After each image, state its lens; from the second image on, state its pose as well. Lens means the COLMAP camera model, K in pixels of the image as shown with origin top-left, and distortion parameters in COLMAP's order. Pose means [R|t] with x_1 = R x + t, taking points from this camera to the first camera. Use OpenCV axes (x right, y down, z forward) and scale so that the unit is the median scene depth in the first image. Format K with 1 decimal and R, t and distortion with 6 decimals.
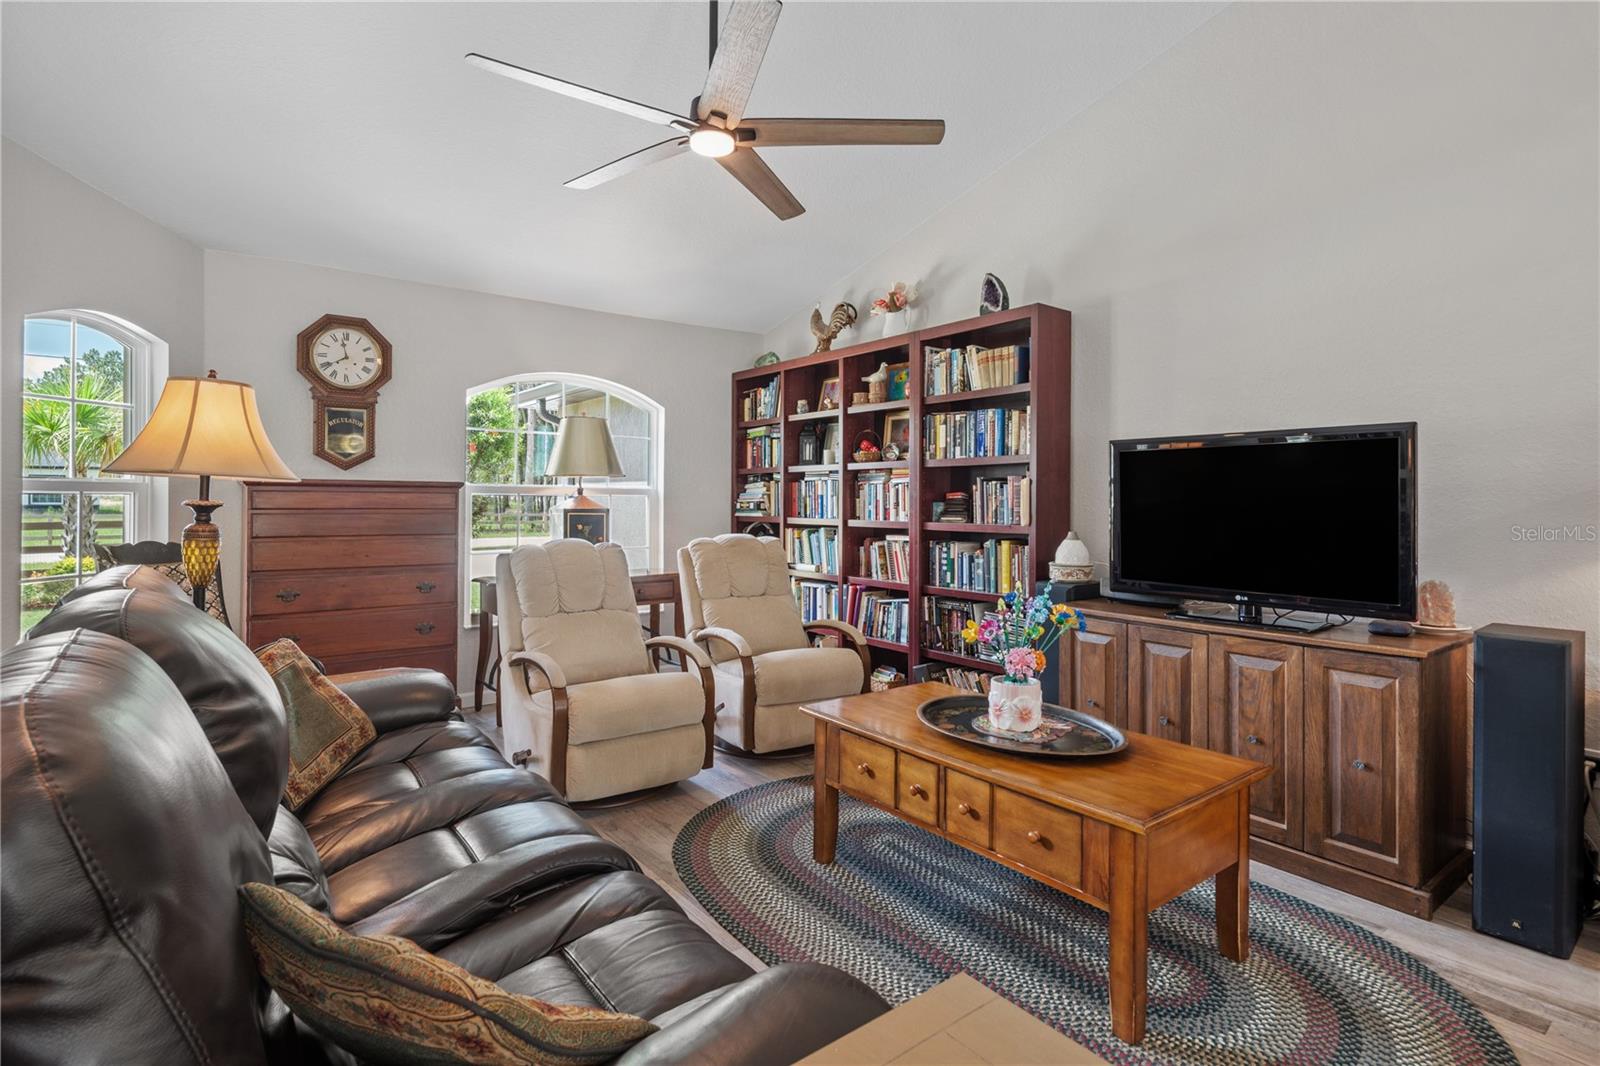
lens RADIAL K [[782.7, 0, 796.1], [0, 782.7, 497.9], [0, 0, 1]] dist [0.002938, 0.000072]
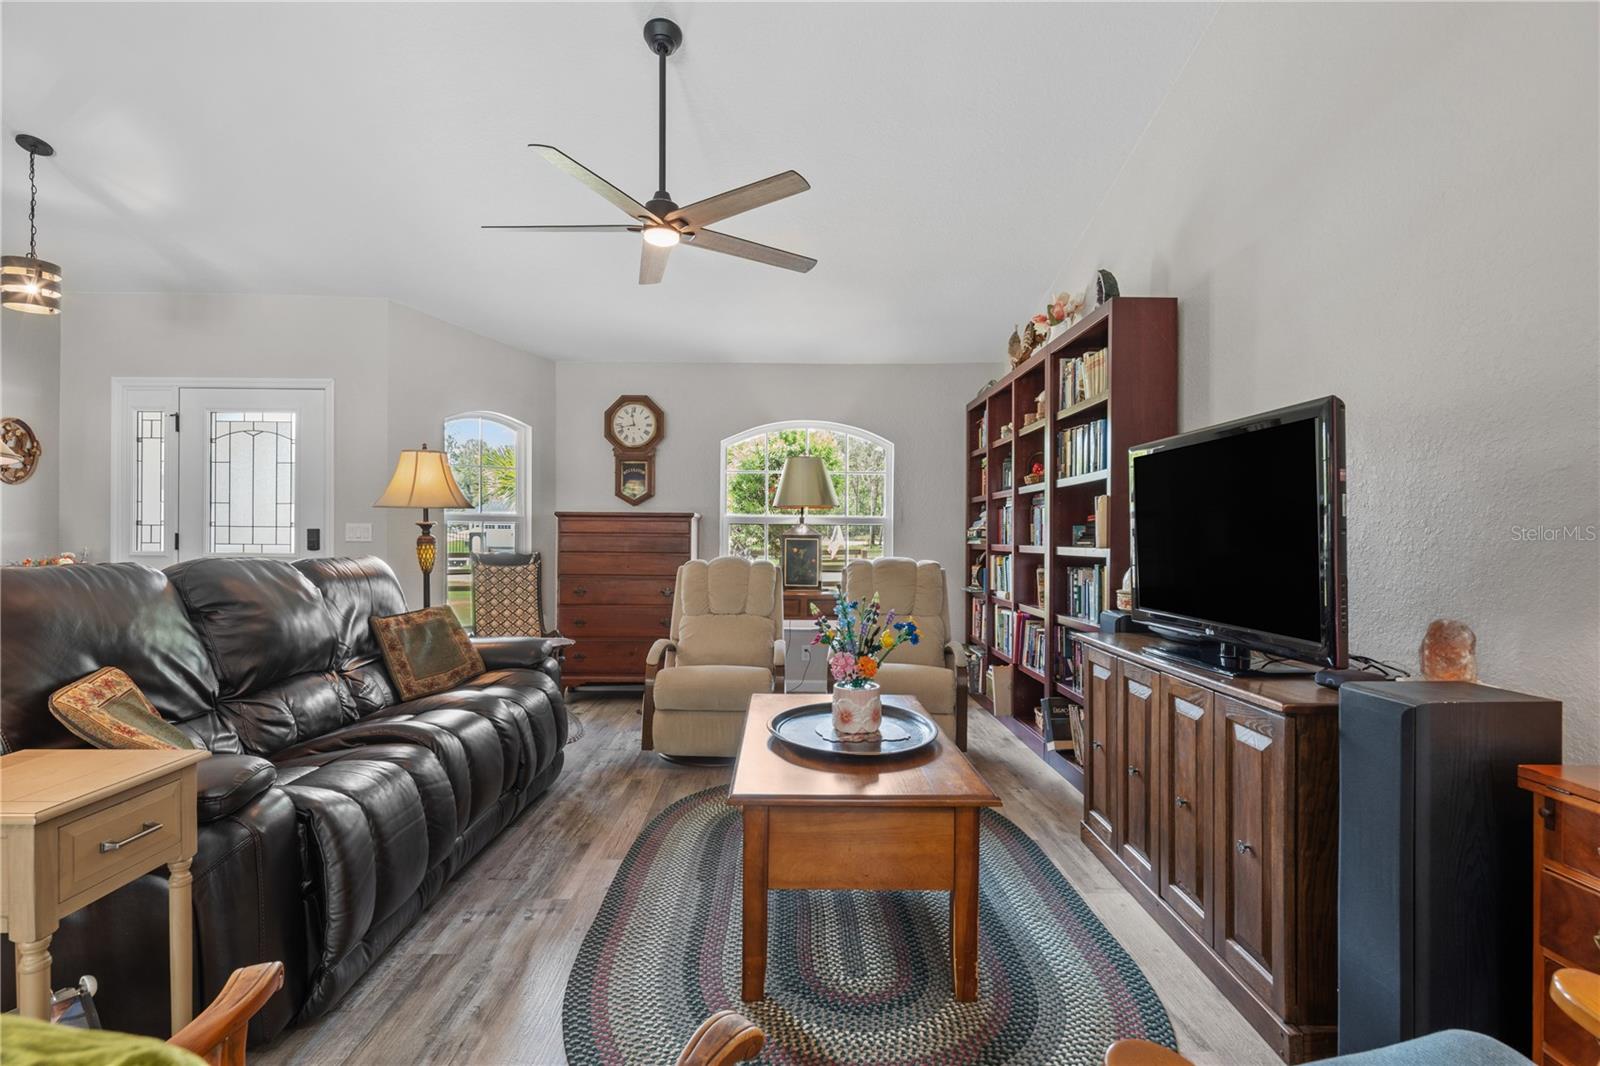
lens RADIAL K [[780.2, 0, 793.7], [0, 780.2, 526.4], [0, 0, 1]] dist [0.001343, -0.000464]
pose [[0.798478, -0.009312, -0.601952, 0.482272], [0.001258, 0.999904, -0.013800, 0.020164], [0.602023, 0.010262, 0.798413, 0.067636]]
